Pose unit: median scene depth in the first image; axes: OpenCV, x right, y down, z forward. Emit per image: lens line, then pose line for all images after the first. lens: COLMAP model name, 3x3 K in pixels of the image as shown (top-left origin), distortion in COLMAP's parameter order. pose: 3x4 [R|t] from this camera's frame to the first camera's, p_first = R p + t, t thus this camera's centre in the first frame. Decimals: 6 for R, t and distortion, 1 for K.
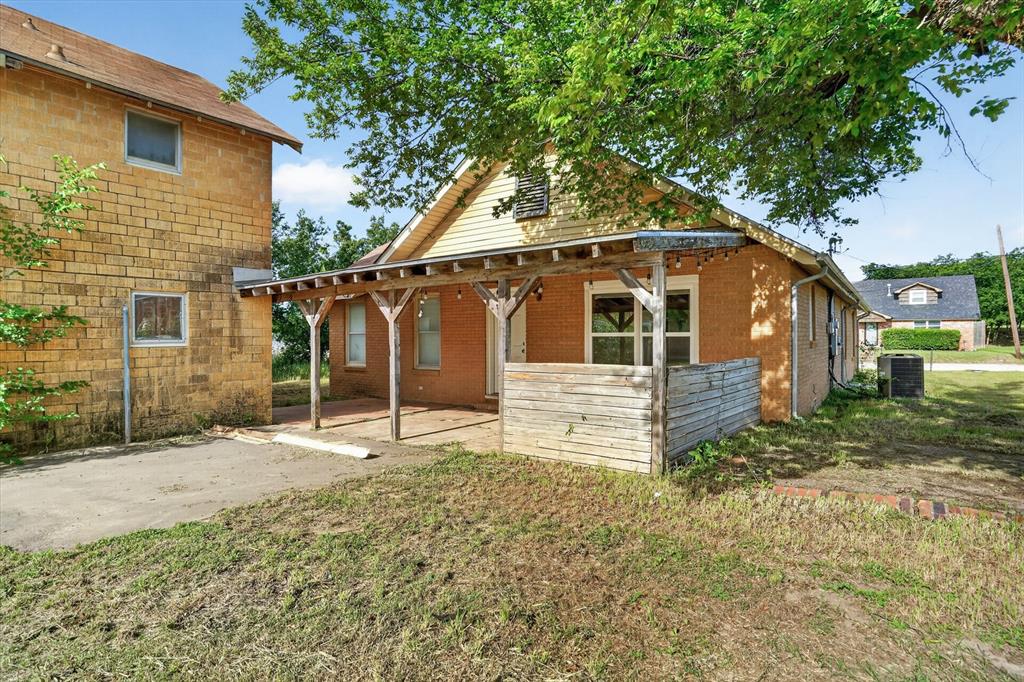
lens RADIAL K [[476.9, 0, 513.5], [0, 476.9, 341.7], [0, 0, 1]] dist [-0.059001, 0.021076]
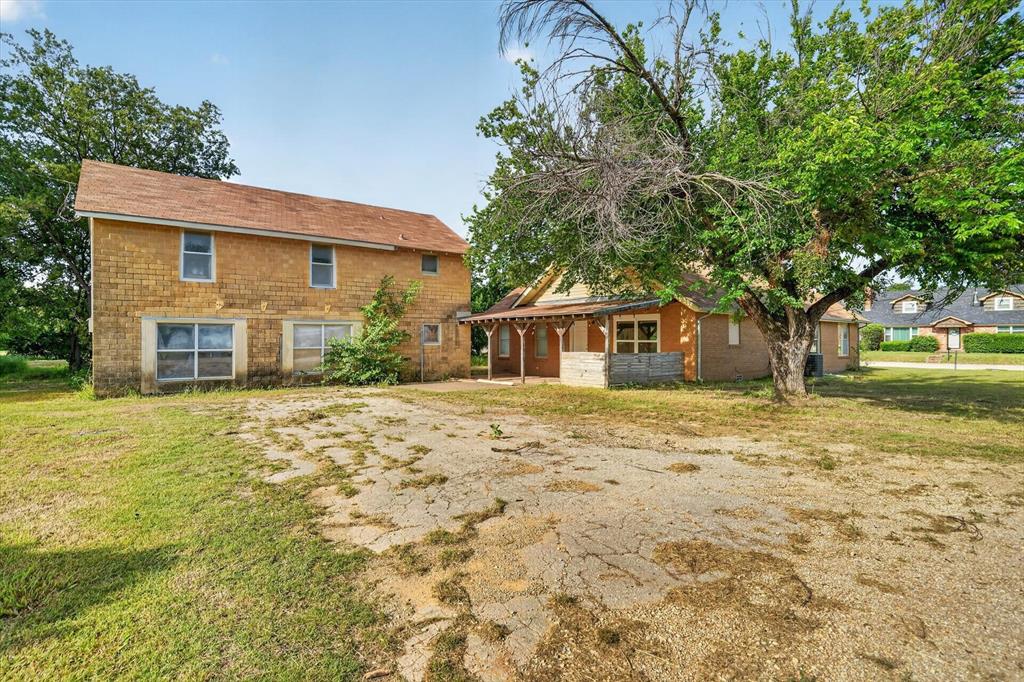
lens RADIAL K [[476.9, 0, 513.5], [0, 476.9, 341.7], [0, 0, 1]] dist [-0.059001, 0.021076]
pose [[0.960947, 0.003854, -0.276707, 0.363118], [-0.004918, 0.999983, -0.003152, -0.002063], [0.276690, 0.004390, 0.960949, -1.303287]]
